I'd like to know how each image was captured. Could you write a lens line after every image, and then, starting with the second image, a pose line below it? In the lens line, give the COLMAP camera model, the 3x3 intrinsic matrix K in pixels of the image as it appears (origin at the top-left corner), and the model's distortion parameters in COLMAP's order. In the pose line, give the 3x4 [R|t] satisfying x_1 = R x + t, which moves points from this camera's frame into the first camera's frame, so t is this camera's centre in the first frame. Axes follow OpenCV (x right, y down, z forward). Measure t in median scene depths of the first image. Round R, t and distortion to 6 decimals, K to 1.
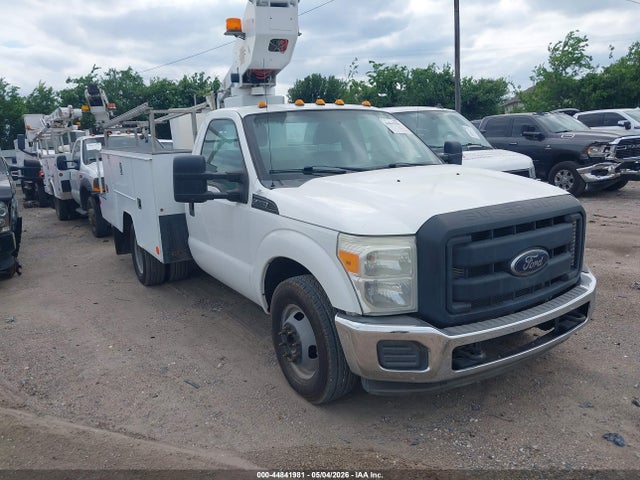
lens RADIAL K [[508.1, 0, 319.5], [0, 508.1, 241.5], [0, 0, 1]] dist [0.007794, 0.005116]
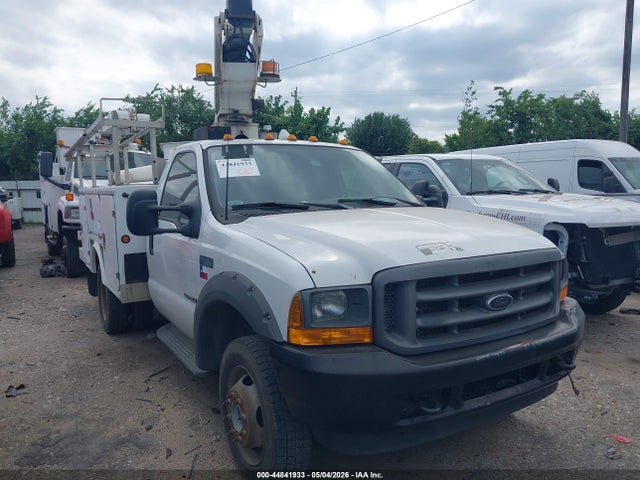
lens RADIAL K [[508.1, 0, 321.5], [0, 508.1, 238.3], [0, 0, 1]] dist [0.007794, 0.005116]
pose [[0.998249, 0.041374, -0.042268, -0.228931], [-0.045034, 0.994954, -0.089662, -0.069375], [0.038345, 0.091408, 0.995075, 0.414429]]
